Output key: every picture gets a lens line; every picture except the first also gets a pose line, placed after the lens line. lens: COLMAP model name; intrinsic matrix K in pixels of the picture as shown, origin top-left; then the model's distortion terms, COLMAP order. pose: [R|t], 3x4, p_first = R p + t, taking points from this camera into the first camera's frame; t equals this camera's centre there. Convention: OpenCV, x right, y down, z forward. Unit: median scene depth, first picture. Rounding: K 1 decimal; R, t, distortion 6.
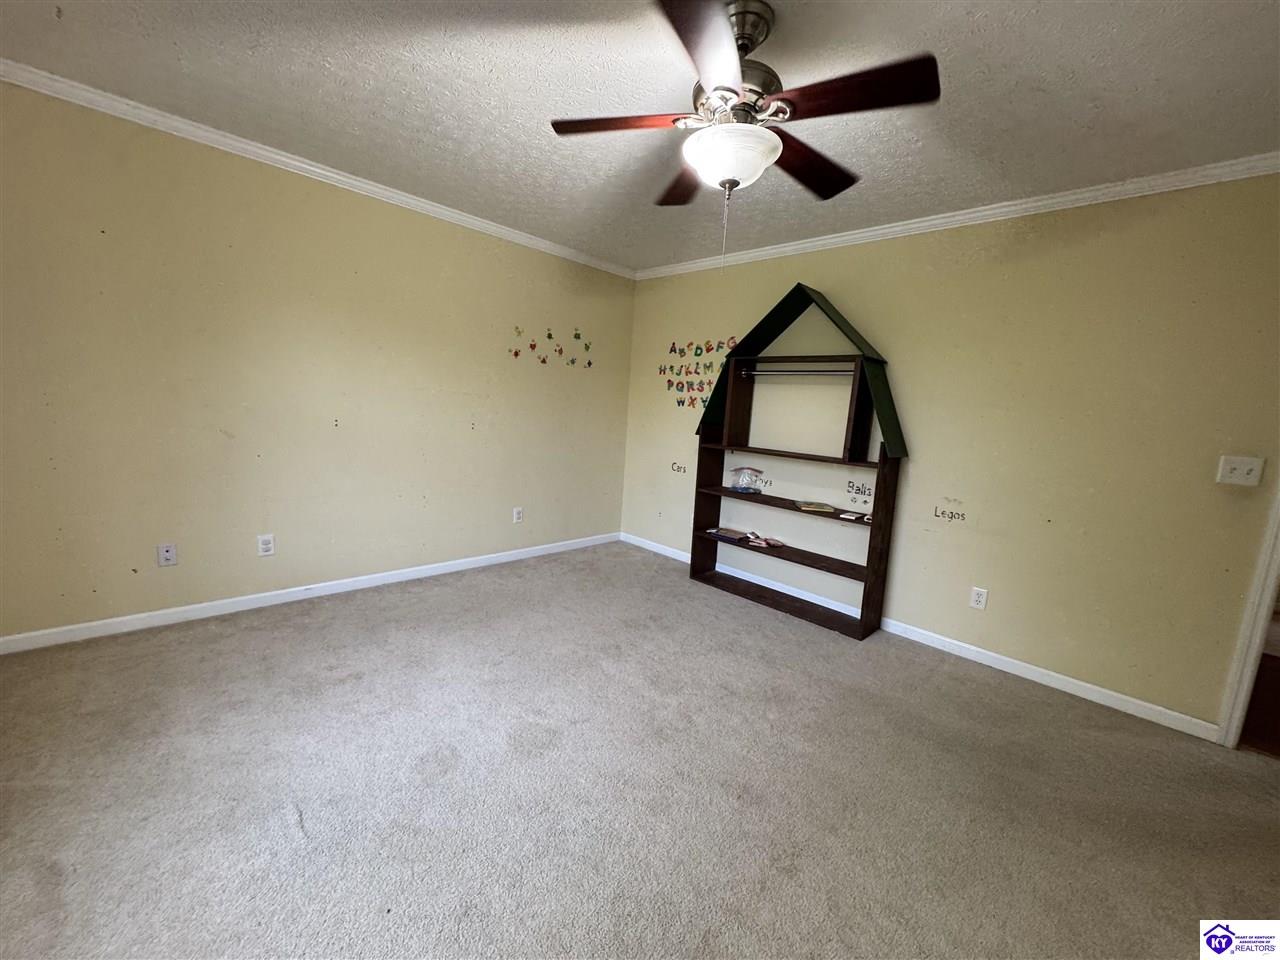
lens RADIAL K [[521.9, 0, 643.4], [0, 521.9, 481.0], [0, 0, 1]] dist [0.011866, 0.000016]
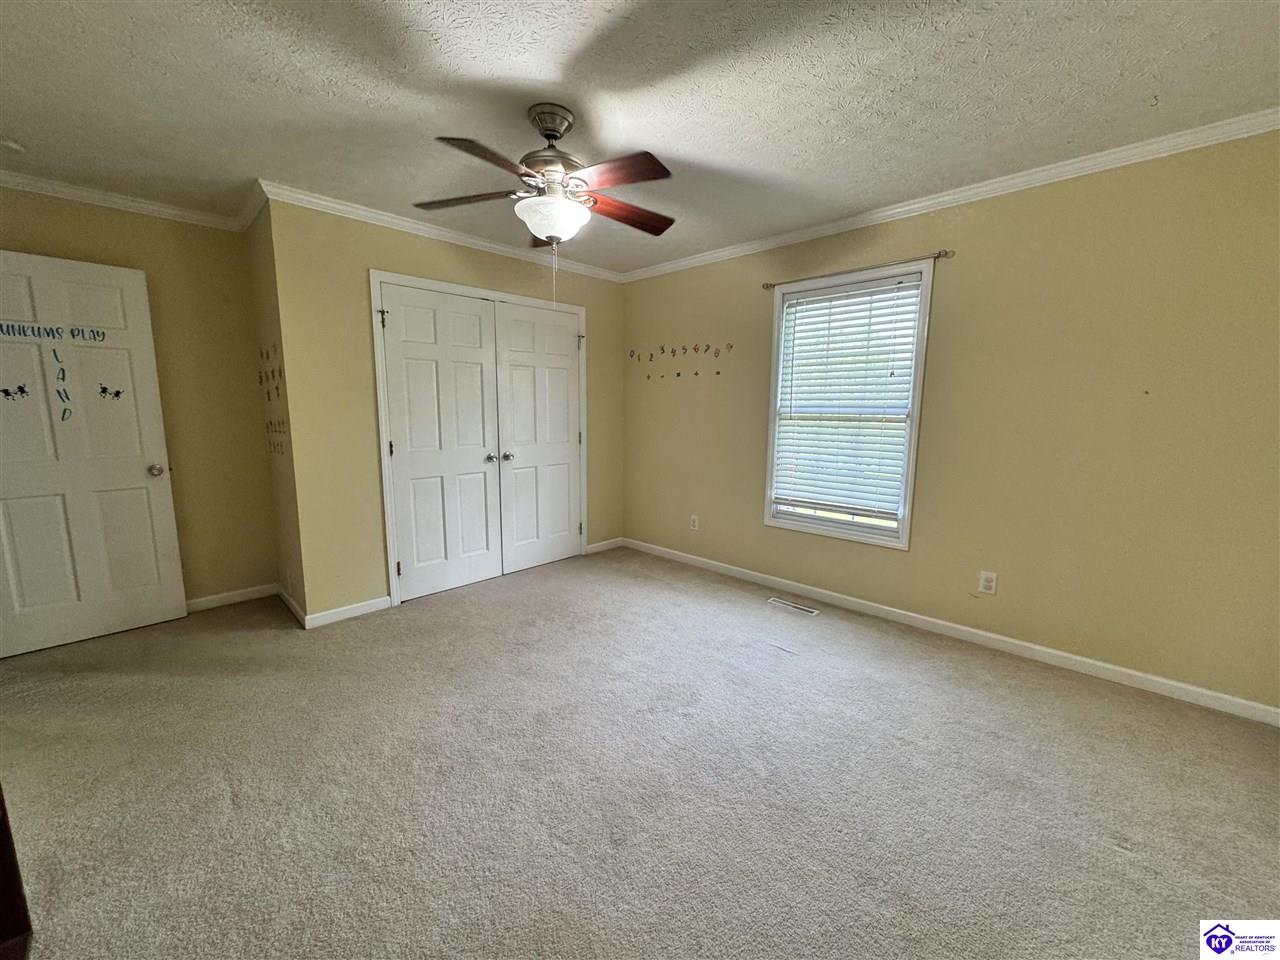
lens RADIAL K [[521.9, 0, 643.4], [0, 521.9, 481.0], [0, 0, 1]] dist [0.011866, 0.000016]
pose [[-0.997028, -0.070410, -0.031272, -0.025459], [-0.076403, 0.955815, 0.283865, -0.166484], [0.009904, 0.285411, -0.958354, 1.072117]]
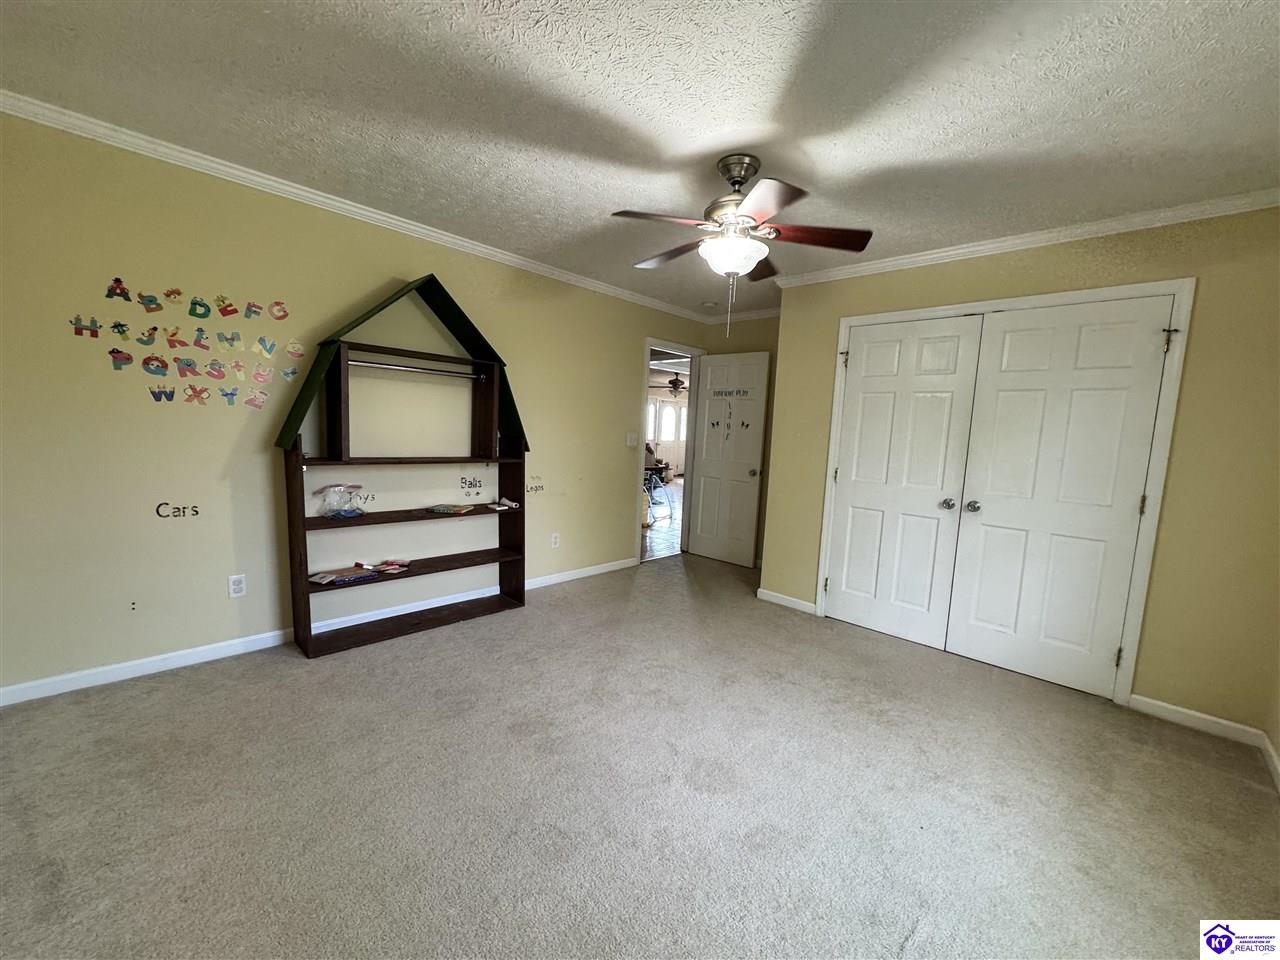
lens RADIAL K [[521.9, 0, 643.4], [0, 521.9, 481.0], [0, 0, 1]] dist [0.011866, 0.000016]
pose [[-0.016821, -0.172306, 0.984900, -0.577722], [0.091515, 0.980639, 0.173124, -0.126056], [-0.995662, 0.093045, -0.000727, 0.568428]]
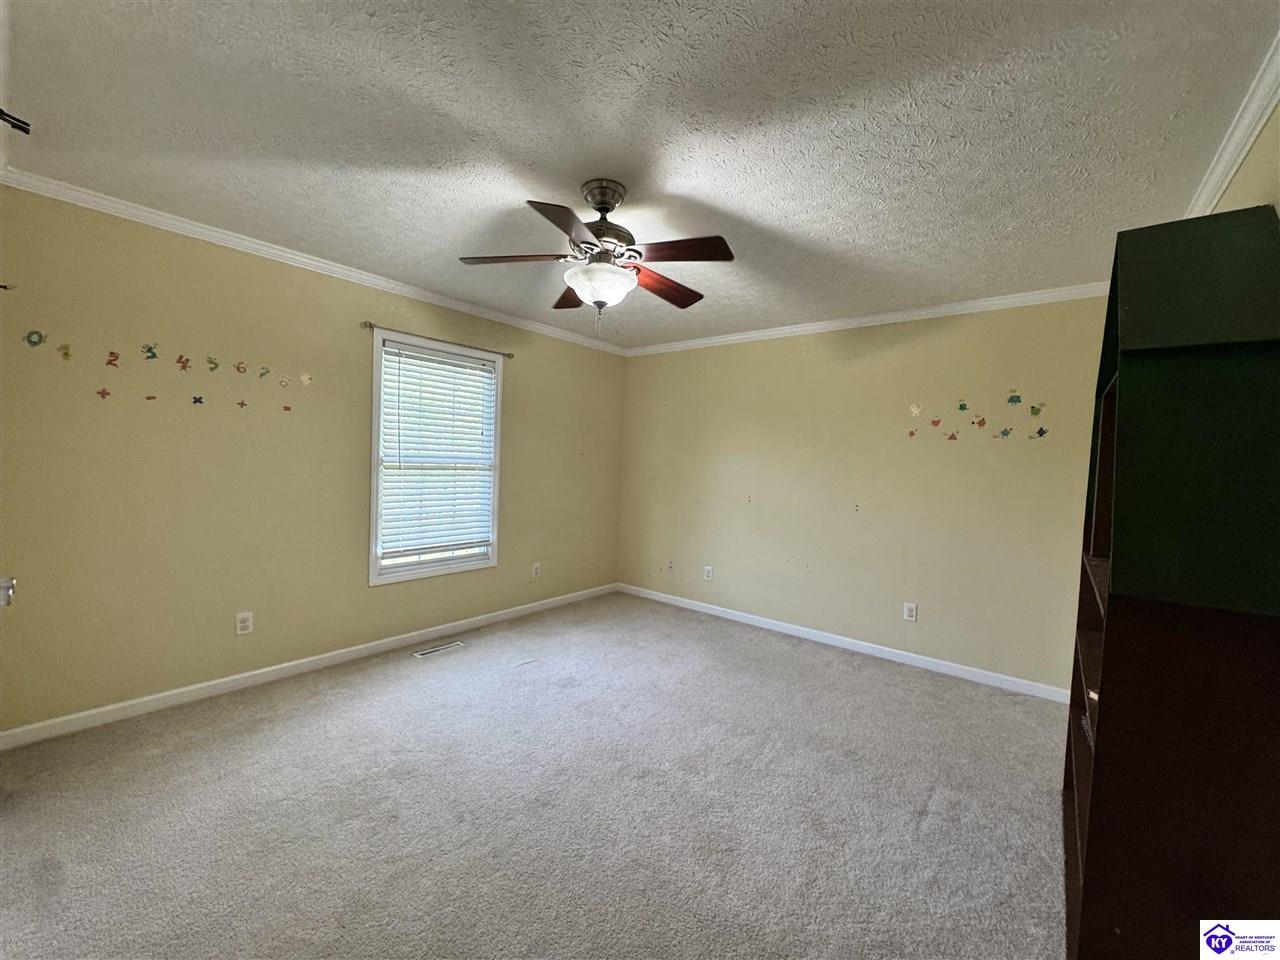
lens RADIAL K [[503.5, 0, 620.8], [0, 503.5, 485.7], [0, 0, 1]] dist [0.000095, 0.000031]
pose [[0.082354, -0.017436, -0.996451, 0.611989], [-0.174994, 0.984060, -0.031682, -0.035057], [0.981119, 0.176982, 0.077990, 0.451513]]
